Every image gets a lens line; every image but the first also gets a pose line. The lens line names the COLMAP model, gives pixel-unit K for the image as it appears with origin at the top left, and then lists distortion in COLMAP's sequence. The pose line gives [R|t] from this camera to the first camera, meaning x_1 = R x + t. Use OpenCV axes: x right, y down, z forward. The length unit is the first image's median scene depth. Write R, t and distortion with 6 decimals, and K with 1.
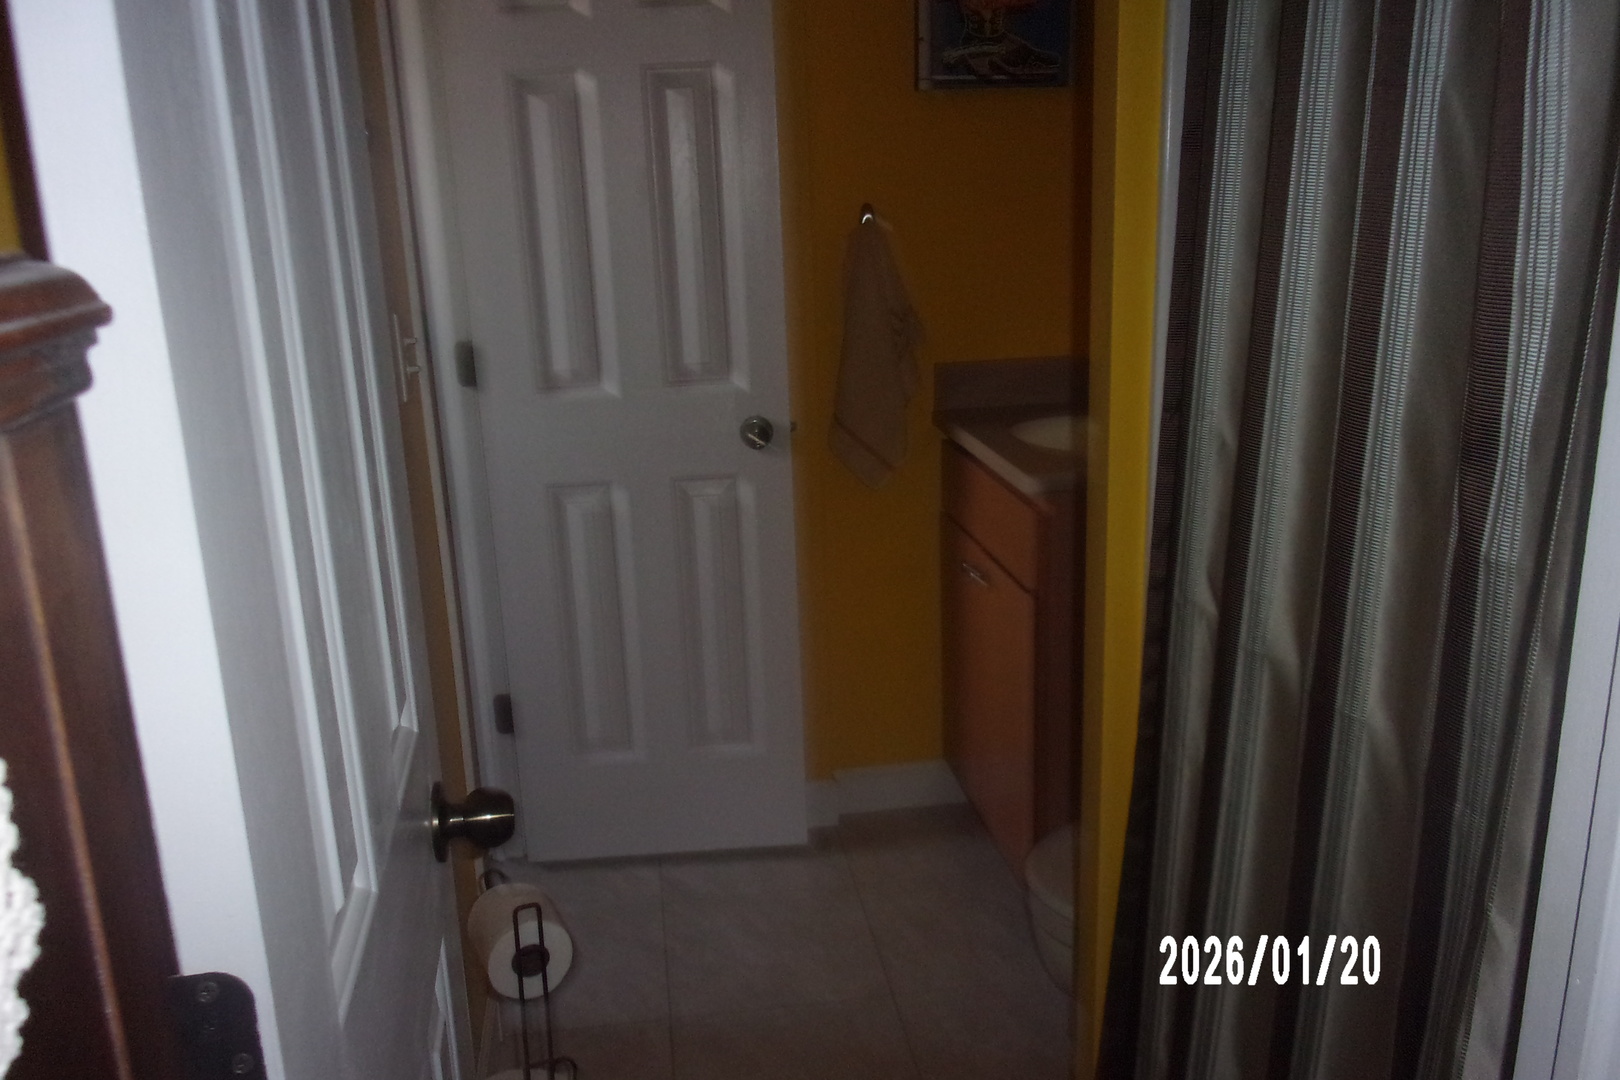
lens RADIAL K [[1366.1, 0, 810.6], [0, 1366.1, 540.1], [0, 0, 1]] dist [-0.015937, -0.006243]
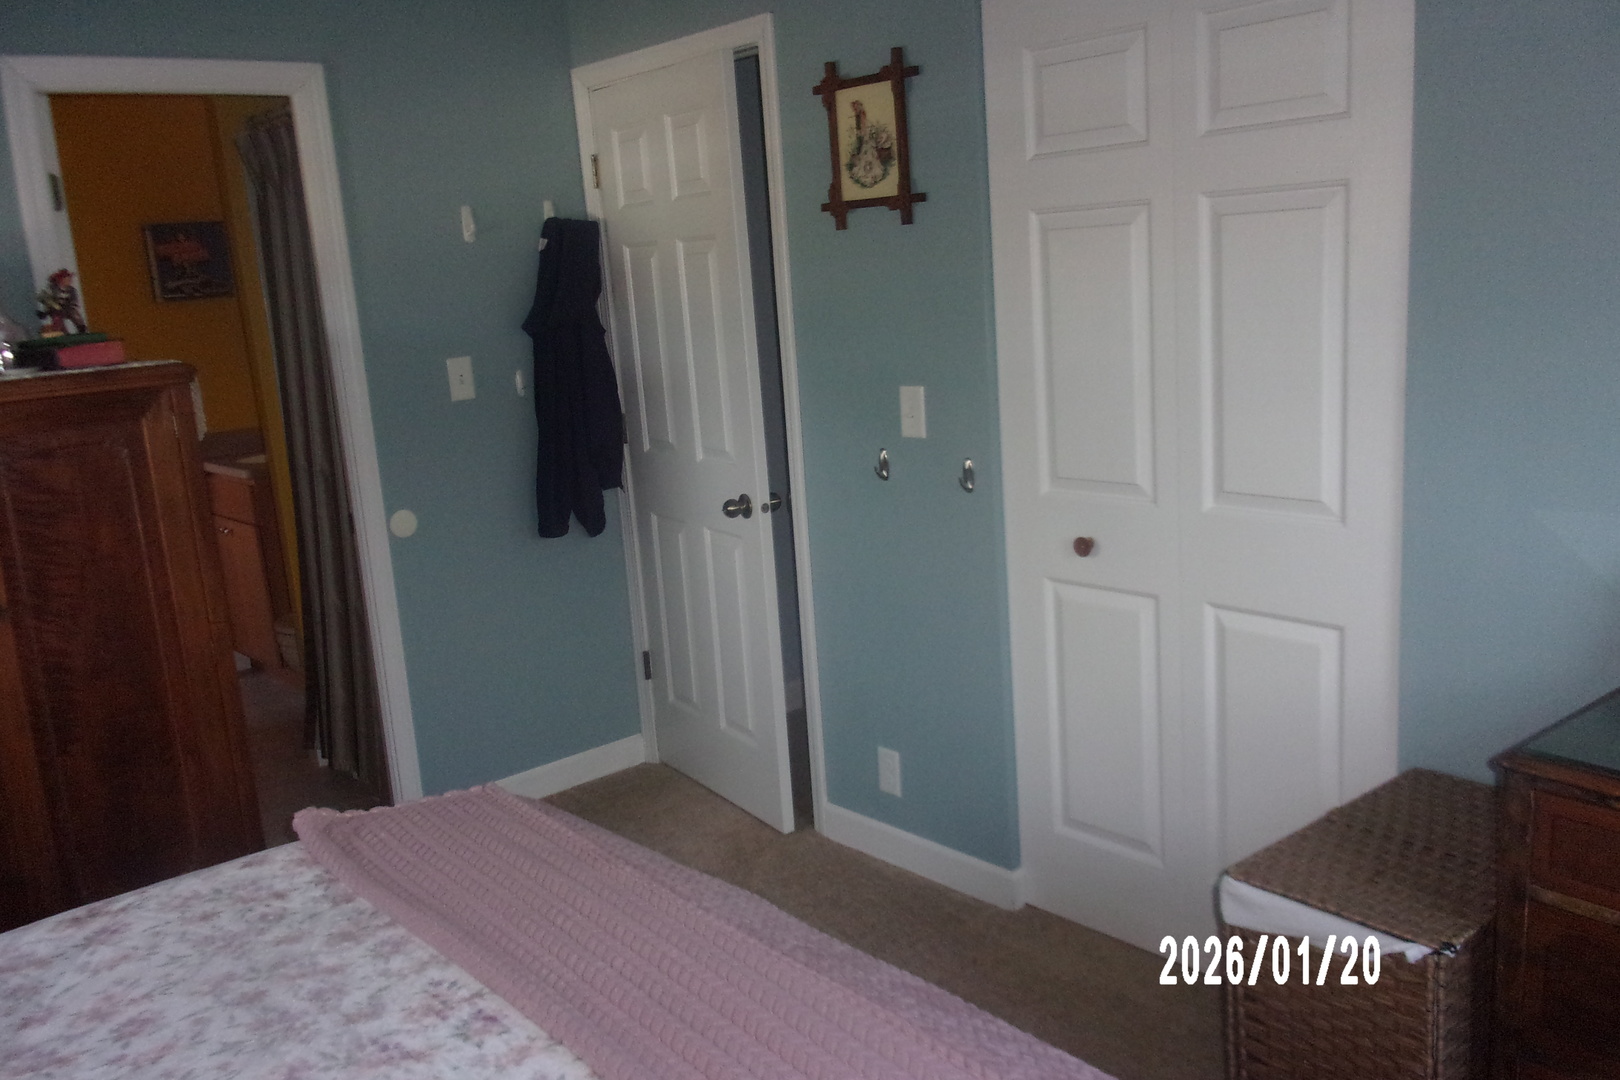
lens RADIAL K [[1366.1, 0, 808.0], [0, 1366.1, 539.7], [0, 0, 1]] dist [-0.015937, -0.006243]
pose [[0.868316, -0.142822, 0.475005, -0.092309], [0.206610, 0.974759, -0.084600, 0.391883], [-0.450932, 0.171600, 0.875907, -1.168977]]
